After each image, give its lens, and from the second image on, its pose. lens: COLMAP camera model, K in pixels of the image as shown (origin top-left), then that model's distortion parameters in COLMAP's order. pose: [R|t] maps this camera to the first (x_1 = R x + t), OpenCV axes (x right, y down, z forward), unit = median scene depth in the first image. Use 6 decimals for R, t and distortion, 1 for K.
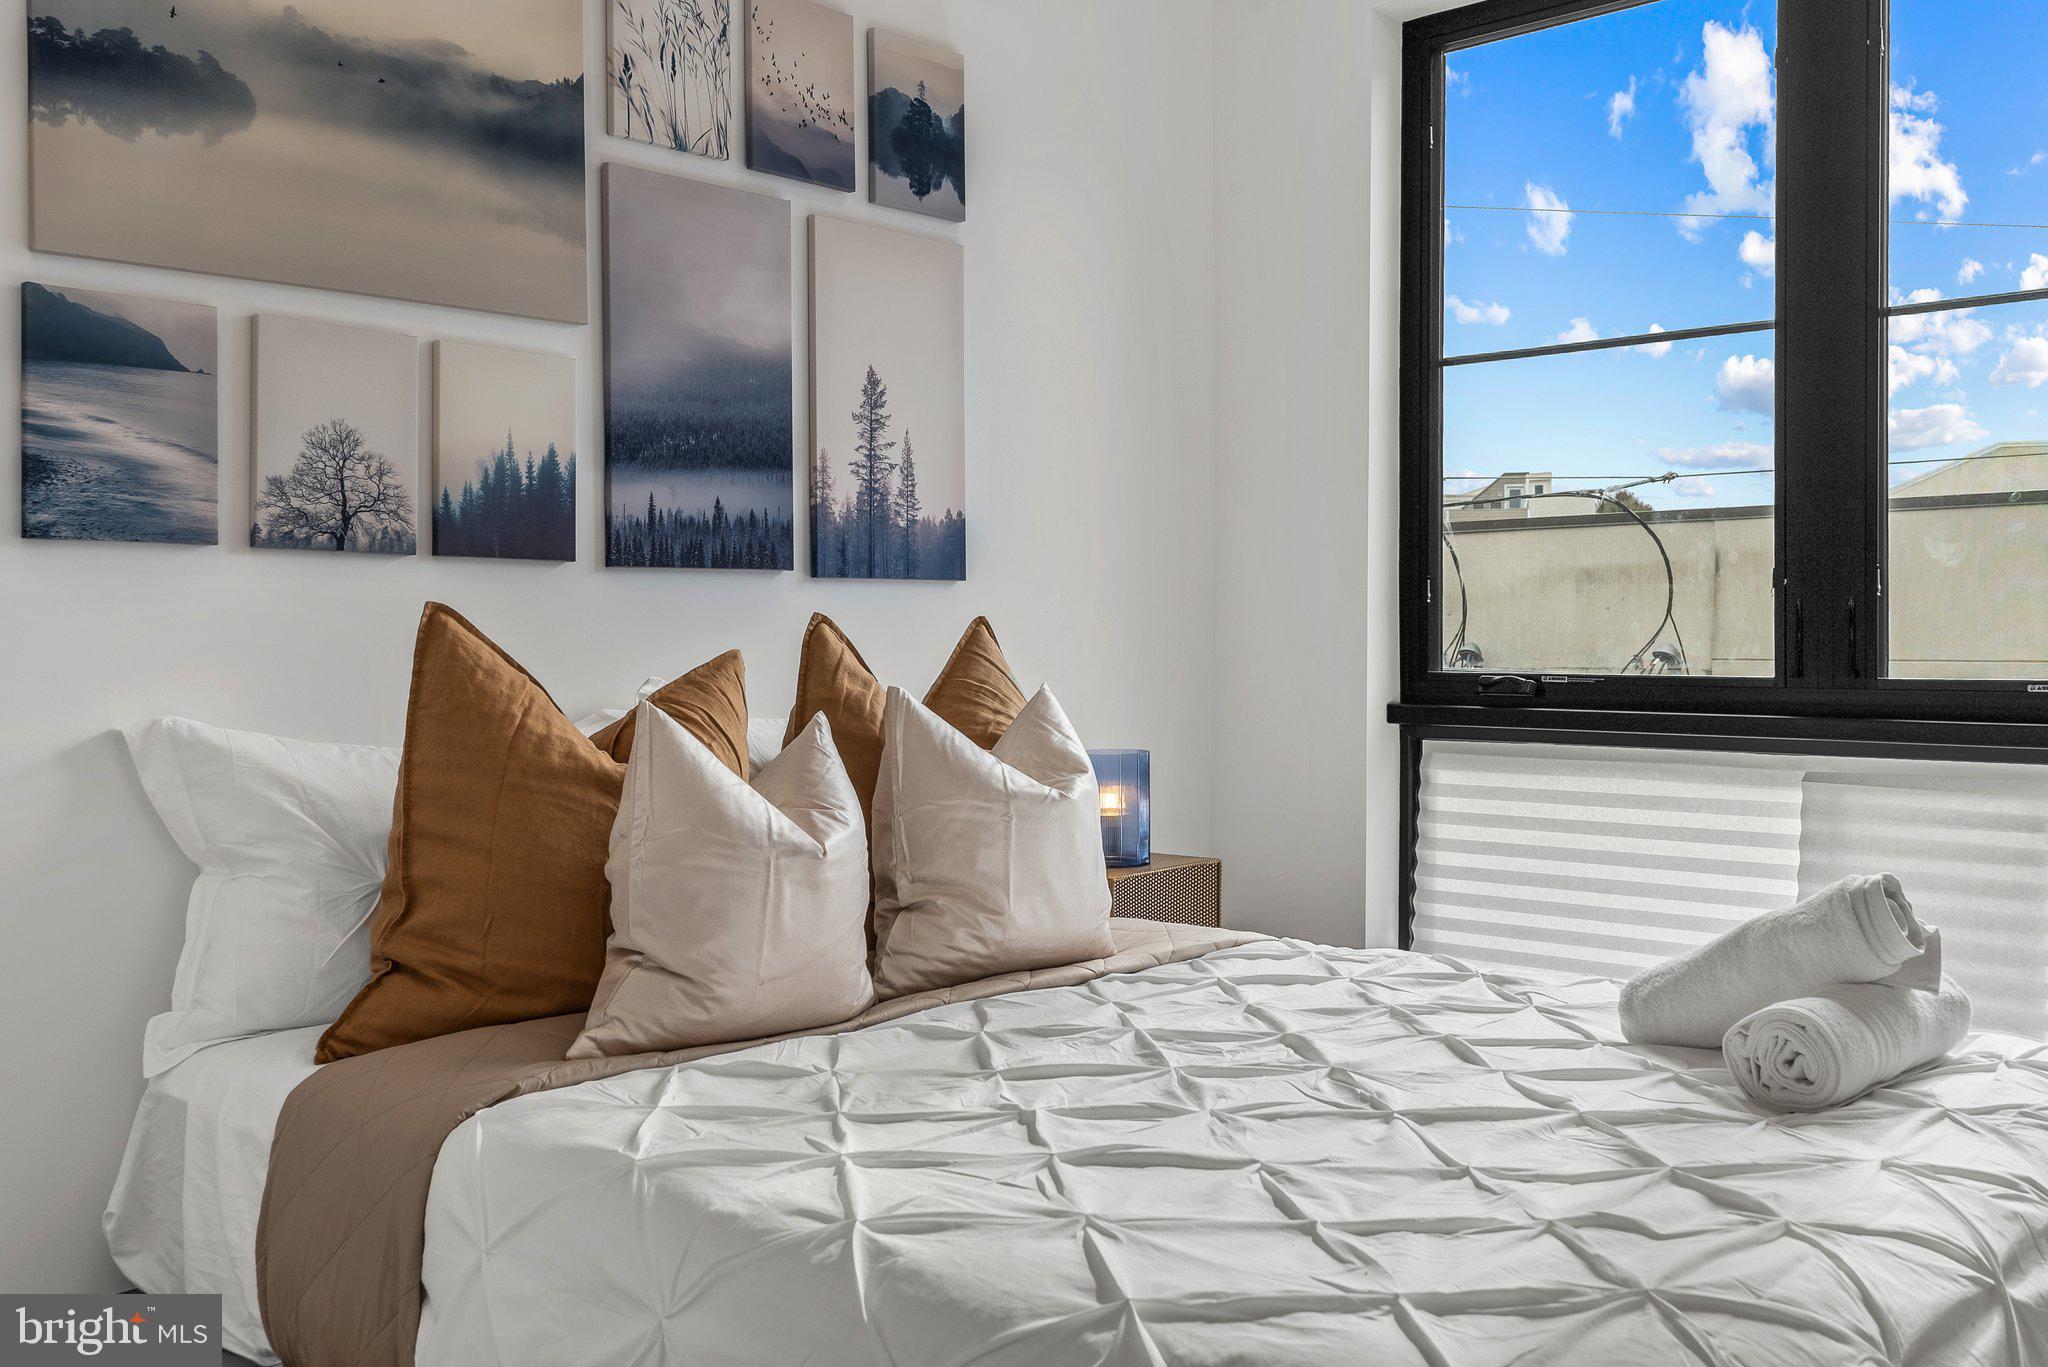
lens RADIAL K [[1869.3, 0, 1031.7], [0, 1869.3, 645.6], [0, 0, 1]] dist [0.005968, 0.003752]
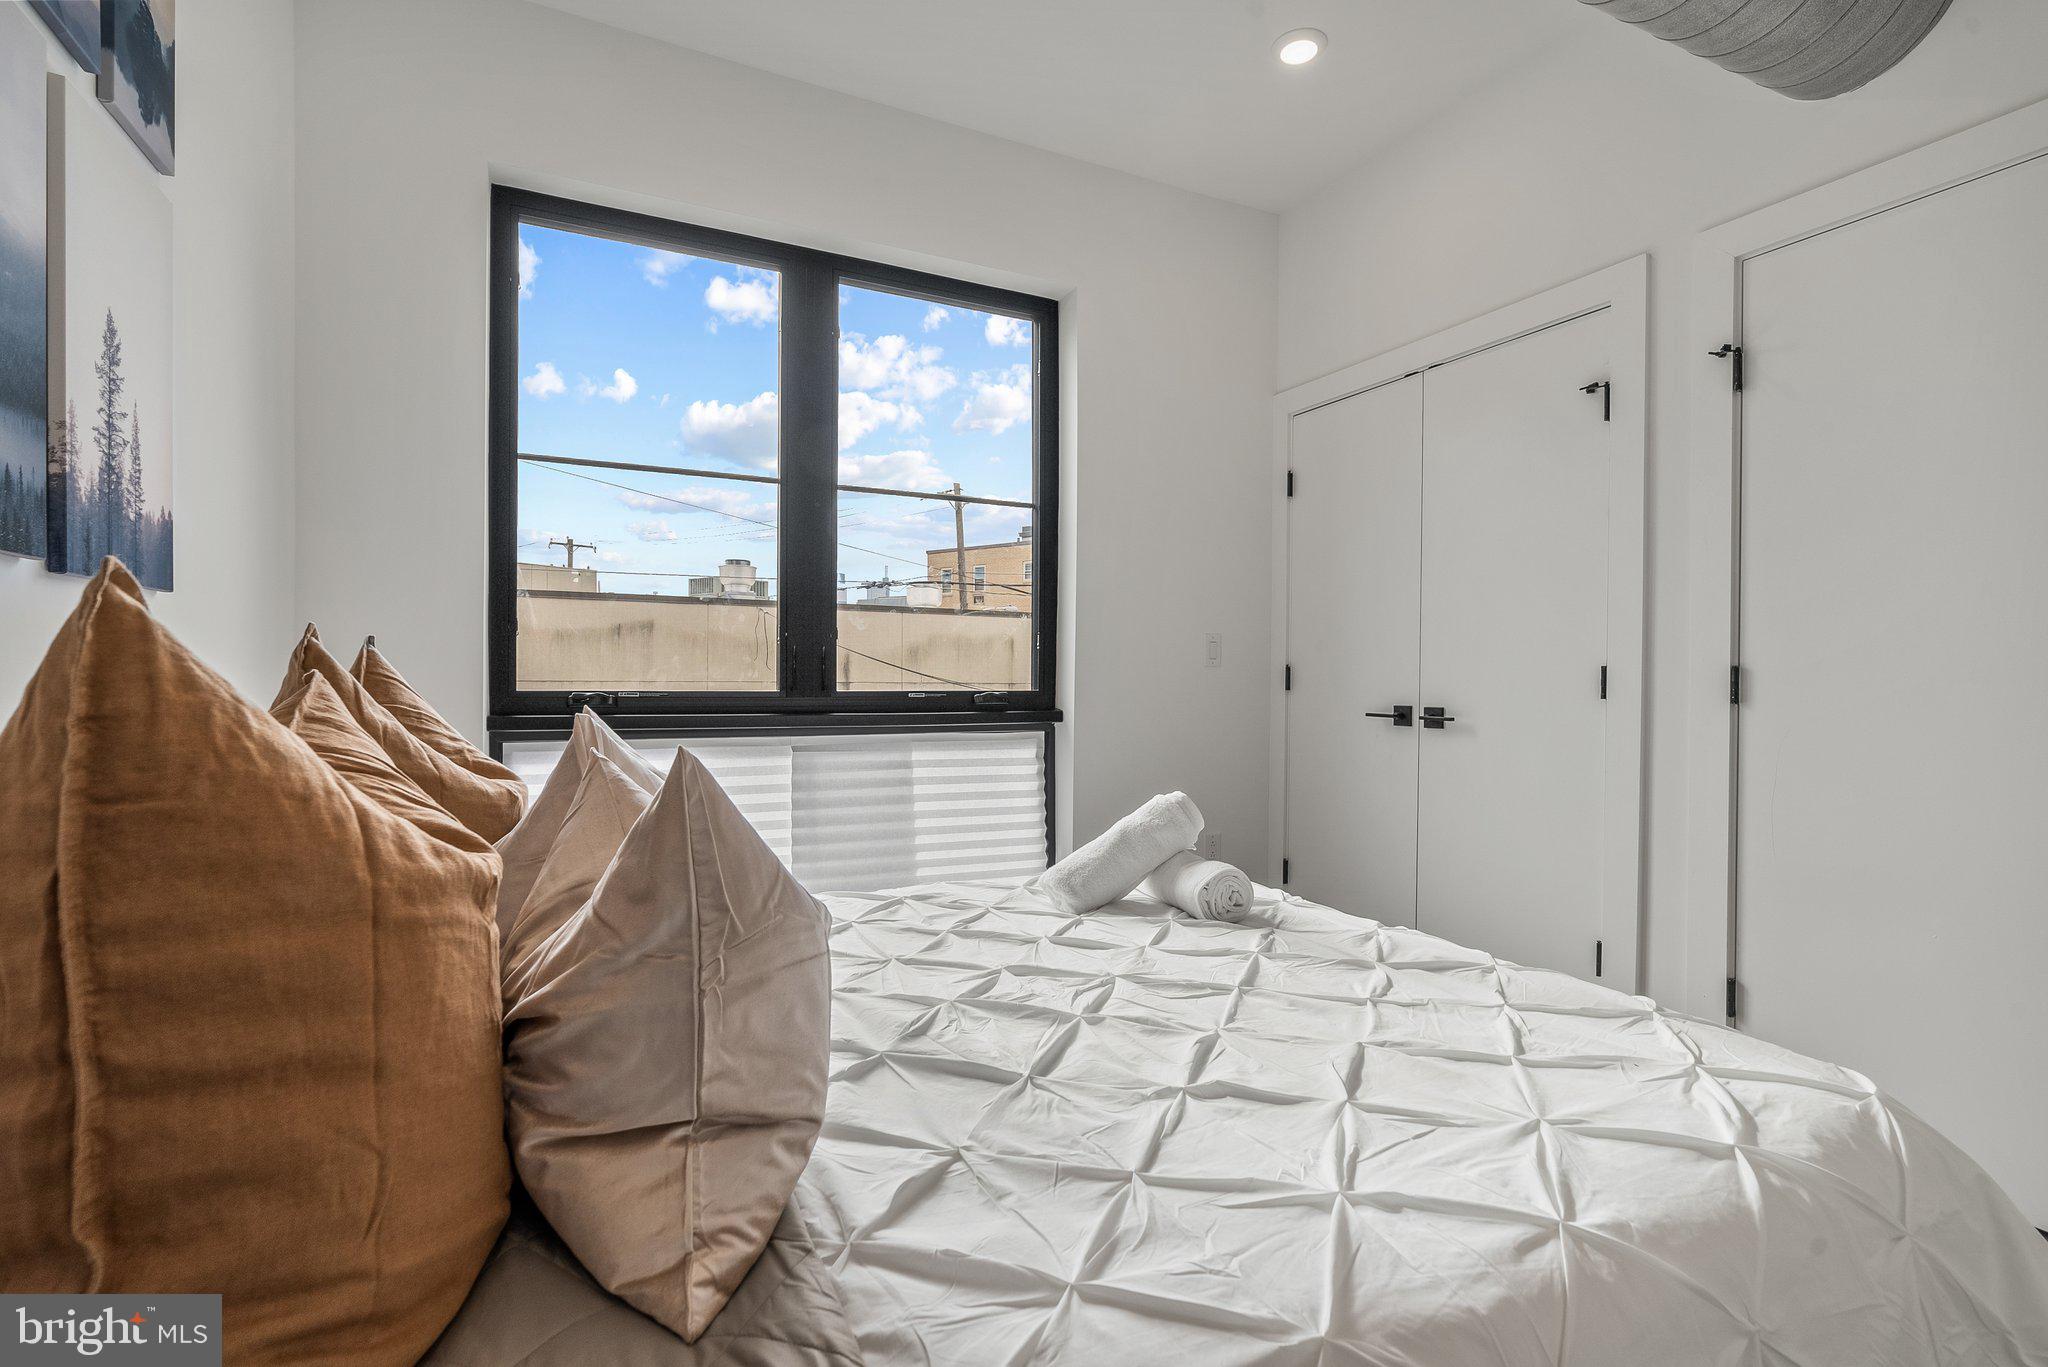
lens RADIAL K [[946.2, 0, 991.8], [0, 946.2, 677.2], [0, 0, 1]] dist [-0.003036, 0.000601]
pose [[0.357289, 0.000345, 0.933994, -0.411386], [-0.005728, 0.999982, 0.001822, 0.002247], [-0.933976, -0.006001, 0.357285, 0.652793]]
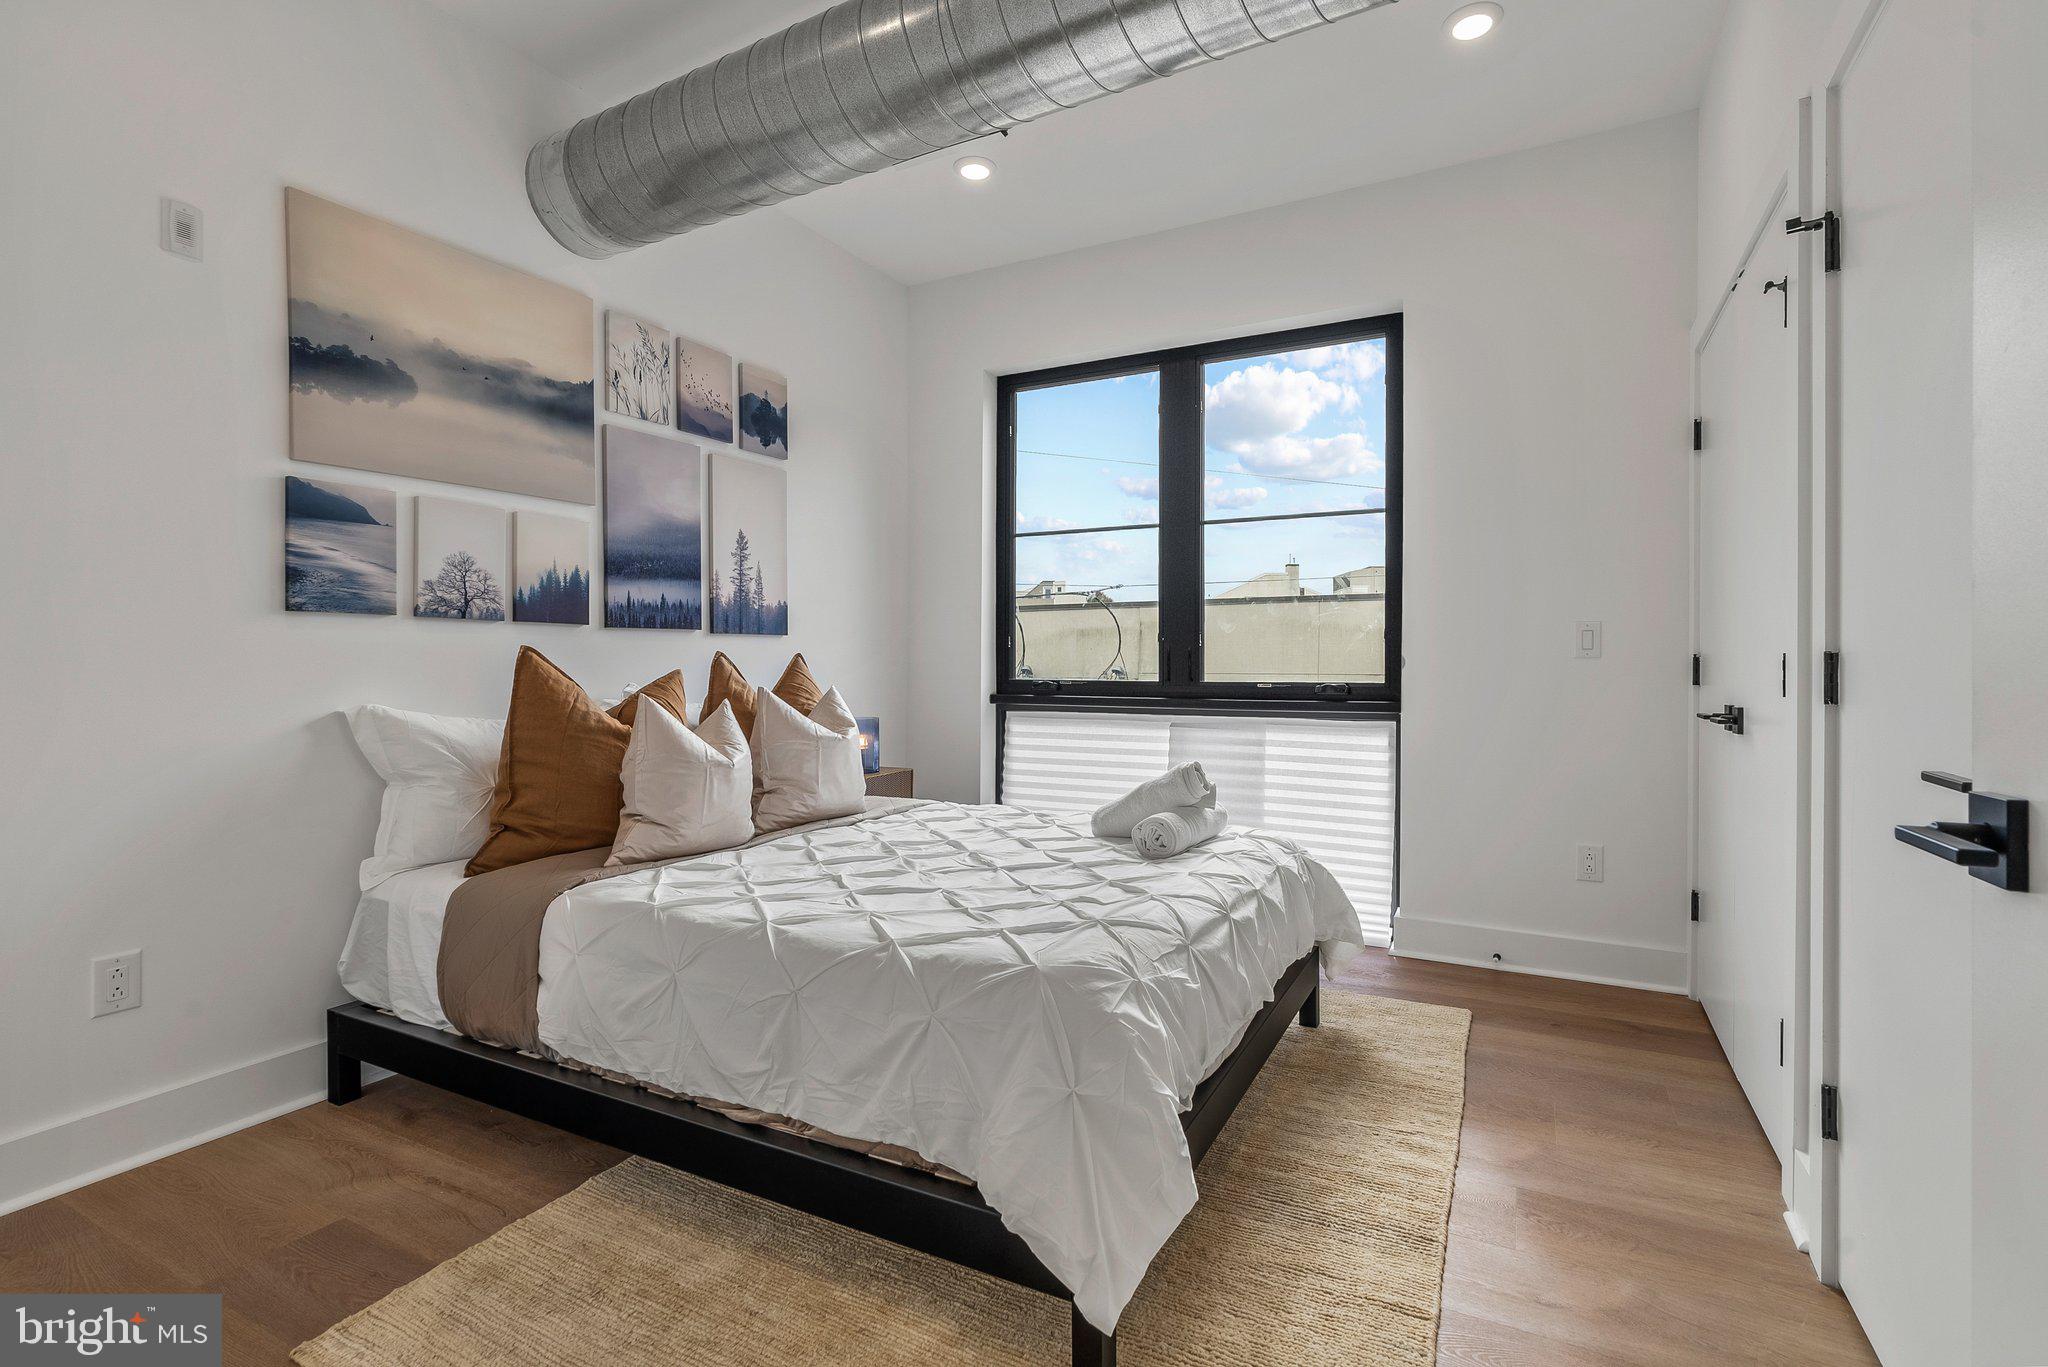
lens RADIAL K [[971.0, 0, 1055.3], [0, 971.0, 674.2], [0, 0, 1]] dist [-0.019550, 0.000107]
pose [[0.966276, -0.001911, 0.257503, -0.034367], [-0.000061, 0.999971, 0.007652, -0.000646], [-0.257510, -0.007410, 0.966247, -0.132946]]
